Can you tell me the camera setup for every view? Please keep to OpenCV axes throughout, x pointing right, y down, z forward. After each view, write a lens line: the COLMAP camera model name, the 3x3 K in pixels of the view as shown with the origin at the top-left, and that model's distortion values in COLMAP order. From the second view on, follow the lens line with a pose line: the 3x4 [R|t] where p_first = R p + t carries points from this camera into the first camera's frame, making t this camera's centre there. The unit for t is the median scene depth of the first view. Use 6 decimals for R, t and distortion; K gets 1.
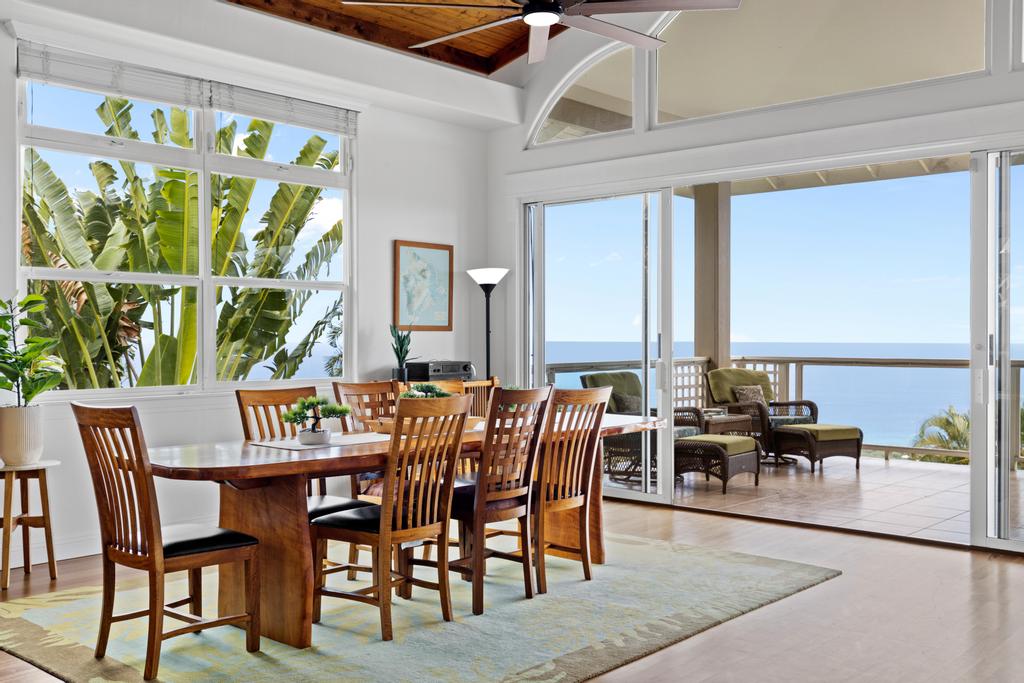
lens RADIAL K [[986.3, 0, 512.0], [0, 986.3, 341.5], [0, 0, 1]] dist [0.015075, 0.013380]
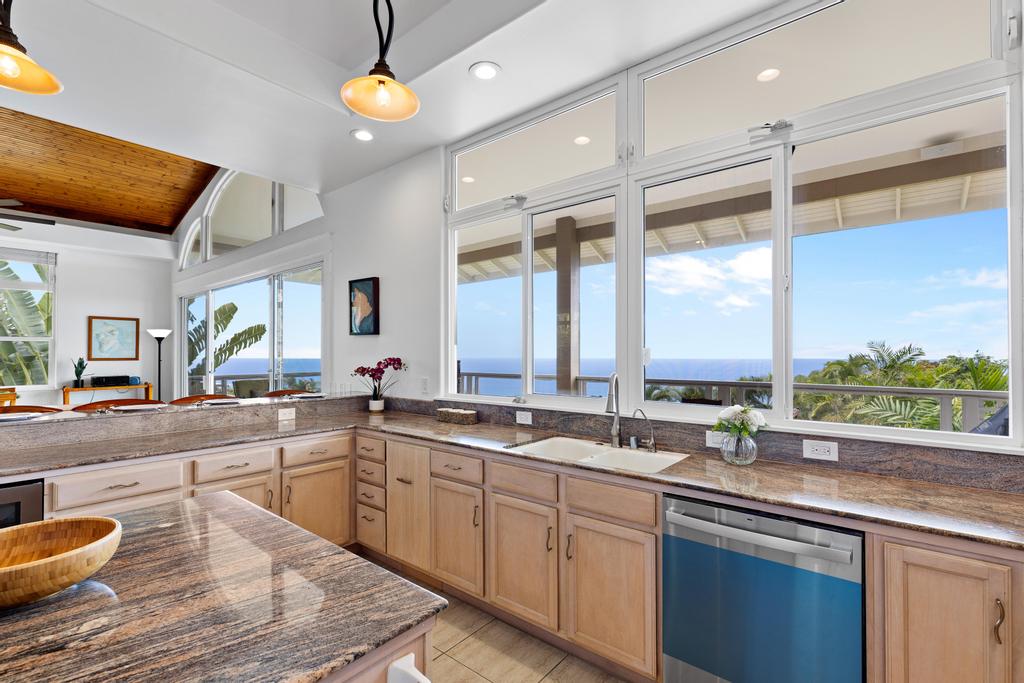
lens RADIAL K [[454.6, 0, 512.0], [0, 454.6, 341.5], [0, 0, 1]] dist [-0.000576, -0.000107]
pose [[0.999463, -0.003017, 0.032619, 0.703512], [0.004185, 0.999351, -0.035791, -0.013372], [-0.032490, 0.035908, 0.998827, 0.038474]]
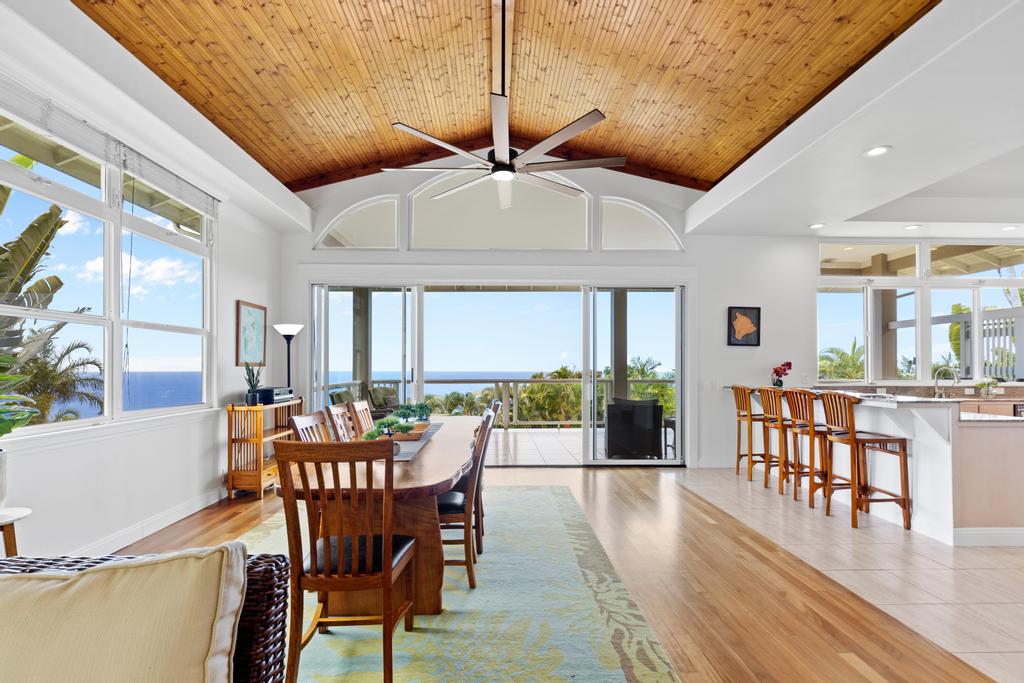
lens RADIAL K [[494.3, 0, 510.7], [0, 494.3, 359.4], [0, 0, 1]] dist [0.007599, 0.000198]
pose [[0.726534, 0.008483, 0.687078, -0.307140], [0.006513, 0.999794, -0.019231, -0.004931], [-0.687099, 0.018447, 0.726329, 0.238508]]
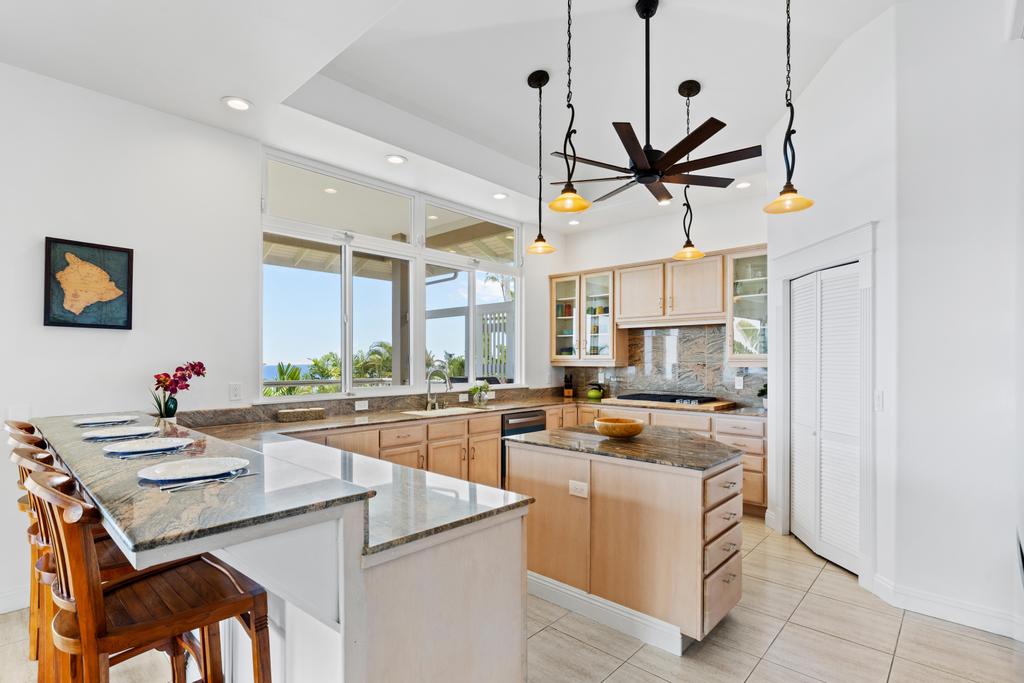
lens RADIAL K [[495.2, 0, 514.8], [0, 495.2, 358.3], [0, 0, 1]] dist [-0.015995, 0.000236]
pose [[0.015701, -0.000497, 0.999877, 0.175152], [0.009952, 0.999950, 0.000341, -0.014499], [-0.999827, 0.009945, 0.015705, 0.238090]]
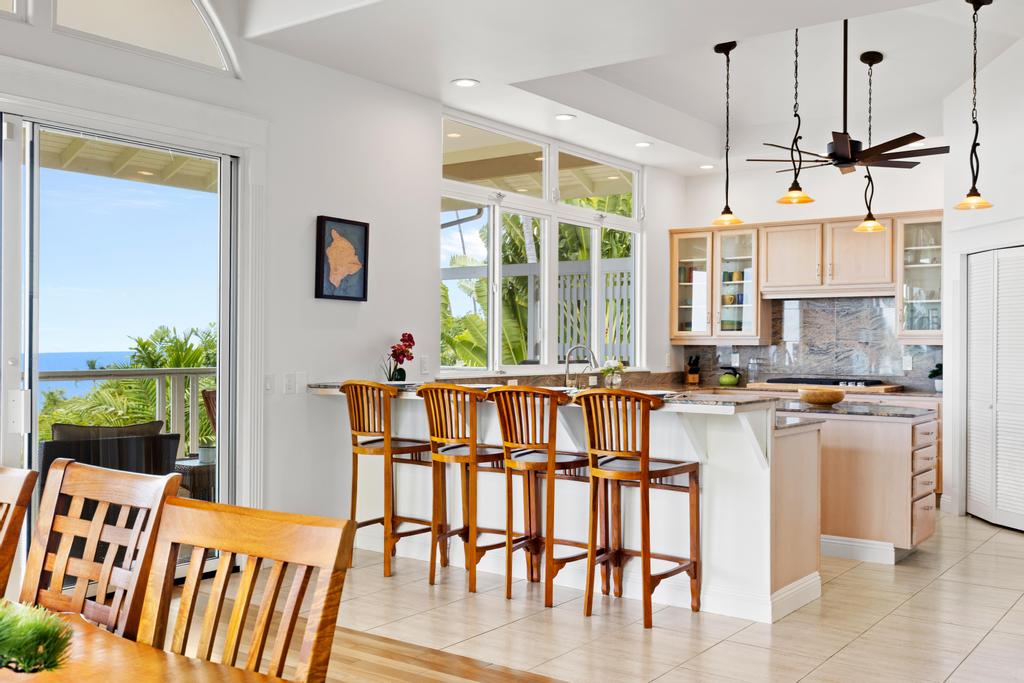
lens RADIAL K [[991.2, 0, 512.0], [0, 991.2, 341.5], [0, 0, 1]] dist [-0.008777, -0.011490]
pose [[-0.088883, -0.000409, 0.996042, -0.263823], [0.004769, 0.999988, 0.000836, -0.007480], [-0.996031, 0.004824, -0.088880, 0.507387]]
